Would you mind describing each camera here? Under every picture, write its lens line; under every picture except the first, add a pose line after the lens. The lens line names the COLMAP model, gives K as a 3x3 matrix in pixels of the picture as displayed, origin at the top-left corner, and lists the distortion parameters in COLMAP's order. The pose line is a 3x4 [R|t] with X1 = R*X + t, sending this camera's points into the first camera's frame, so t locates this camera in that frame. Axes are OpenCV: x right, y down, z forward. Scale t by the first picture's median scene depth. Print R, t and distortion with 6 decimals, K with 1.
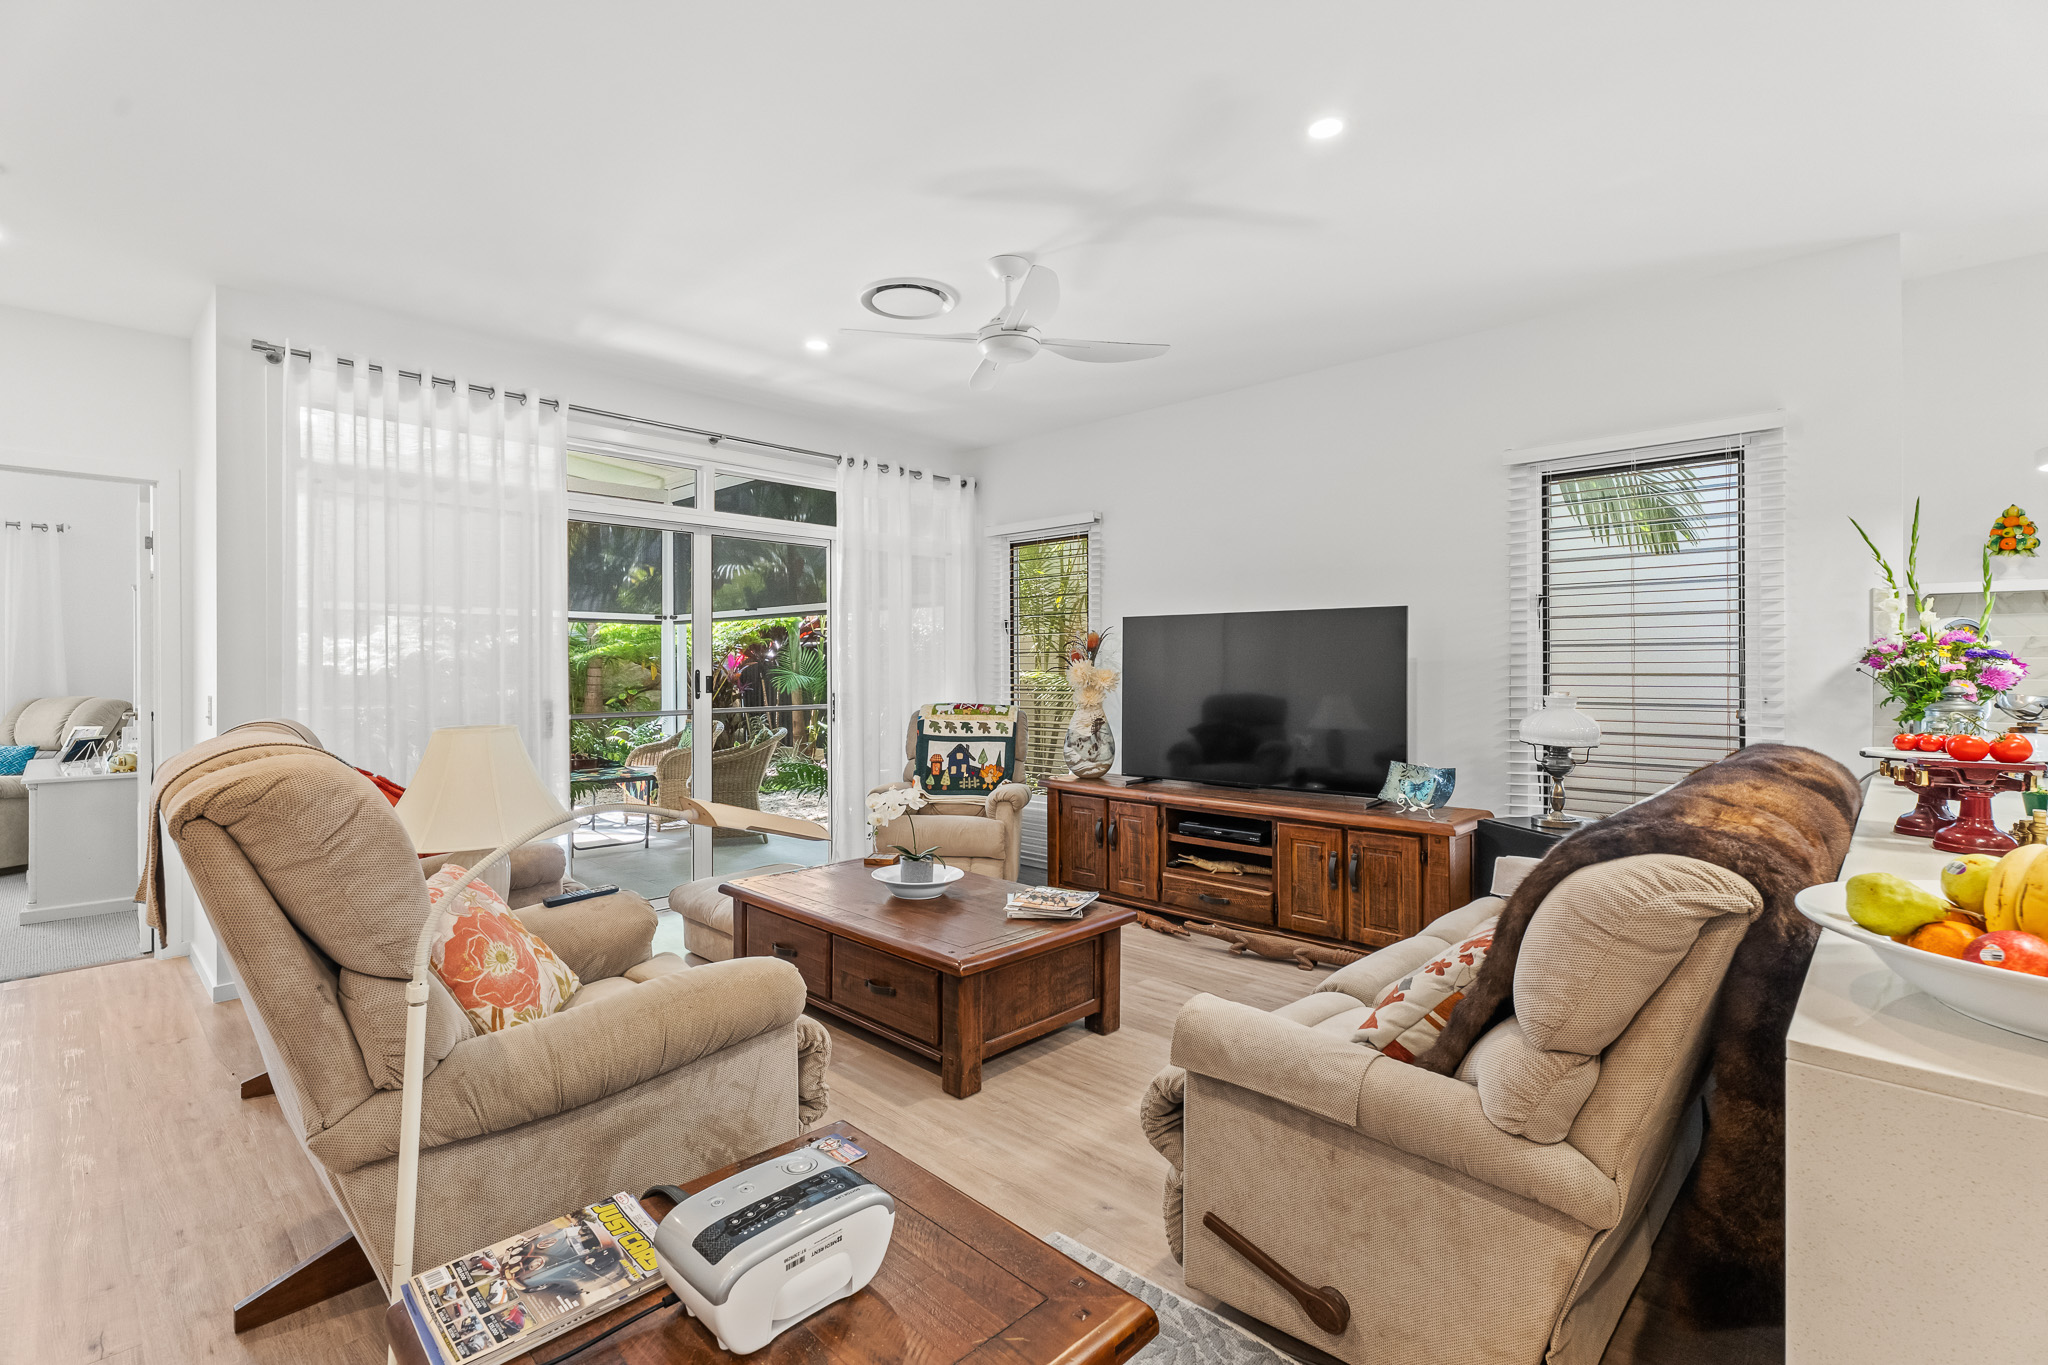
lens RADIAL K [[928.4, 0, 1003.1], [0, 928.4, 665.7], [0, 0, 1]] dist [0.002237, -0.002892]
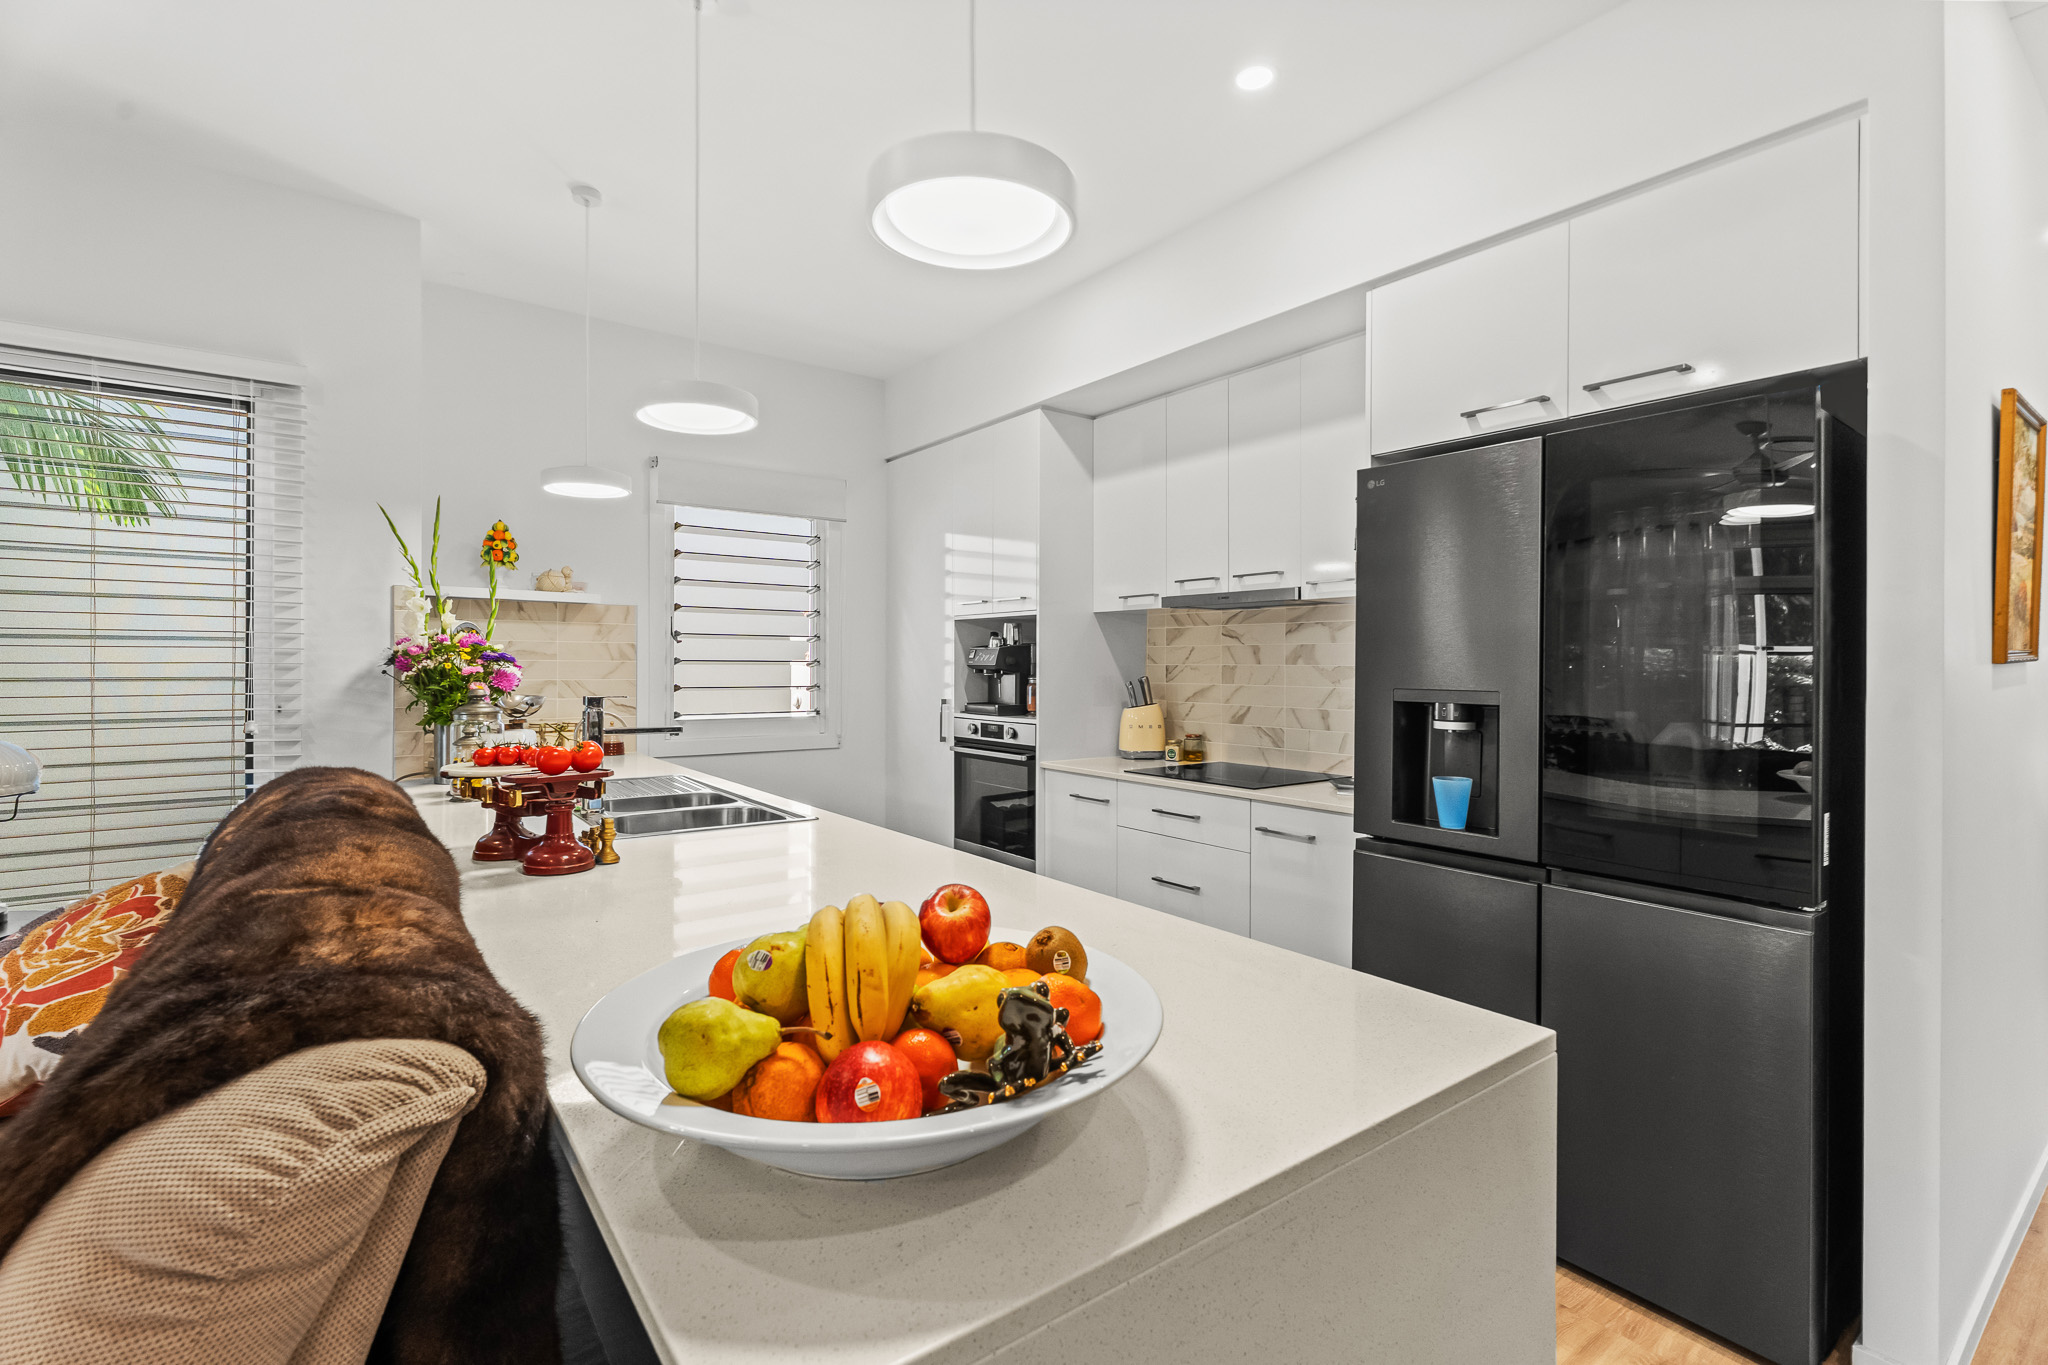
lens RADIAL K [[928.4, 0, 1030.1], [0, 928.4, 663.7], [0, 0, 1]] dist [0.002237, -0.002892]
pose [[0.155482, 0.003343, 0.987833, 0.103033], [-0.004686, 0.999986, -0.002647, -0.004286], [-0.987828, -0.004218, 0.155495, 0.206028]]
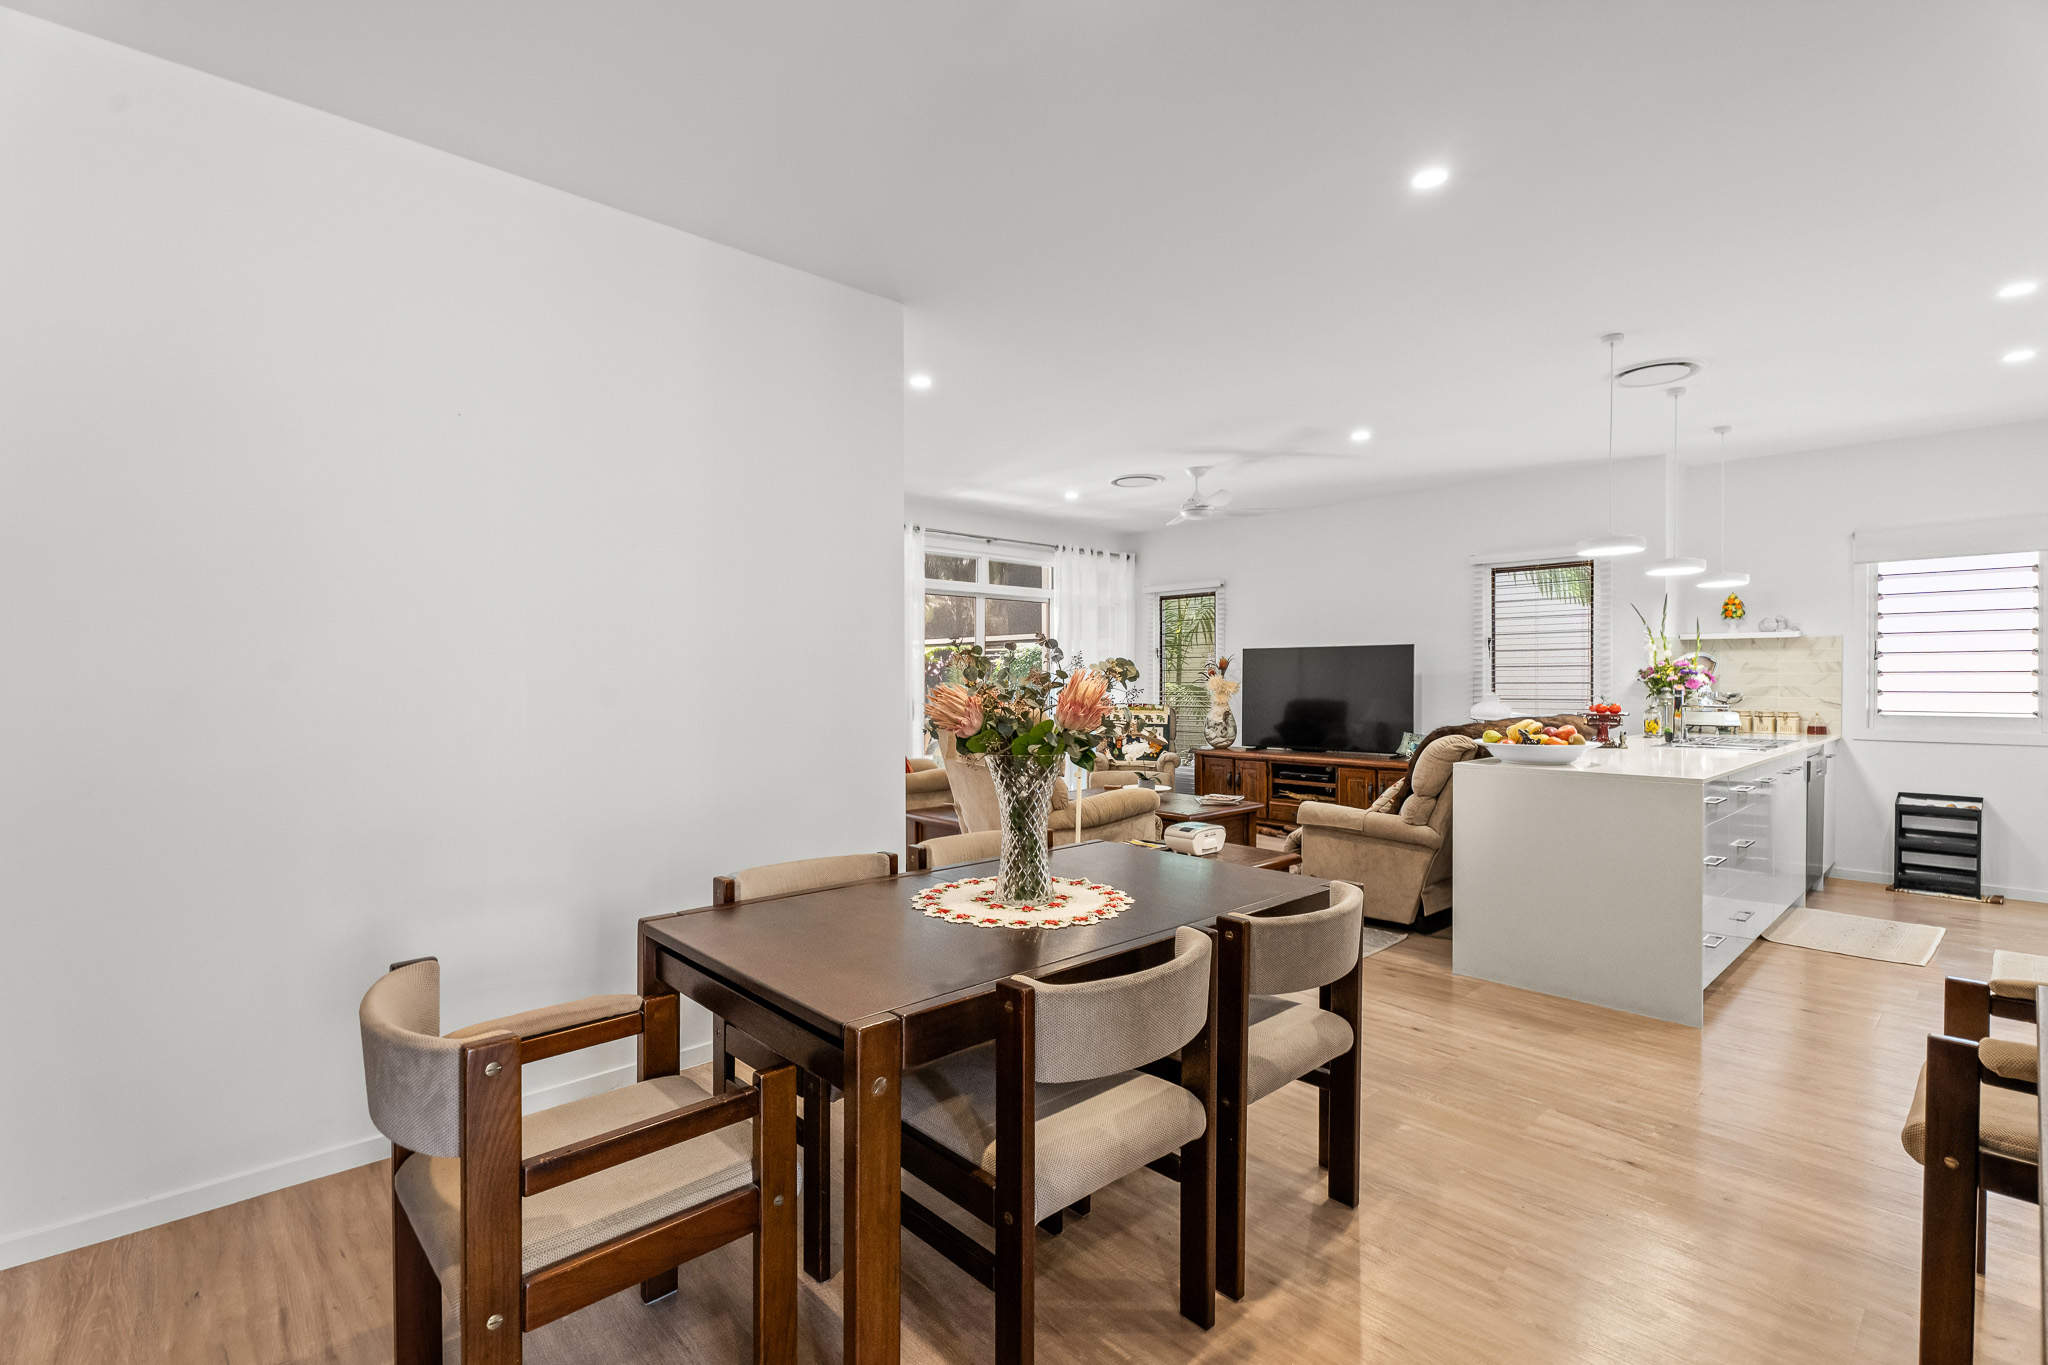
lens RADIAL K [[928.4, 0, 1016.8], [0, 928.4, 692.7], [0, 0, 1]] dist [0.002237, -0.002892]
pose [[0.998690, -0.000408, -0.051159, -0.269272], [0.001133, 0.999900, 0.014127, 0.002108], [0.051148, -0.014166, 0.998591, -0.947732]]
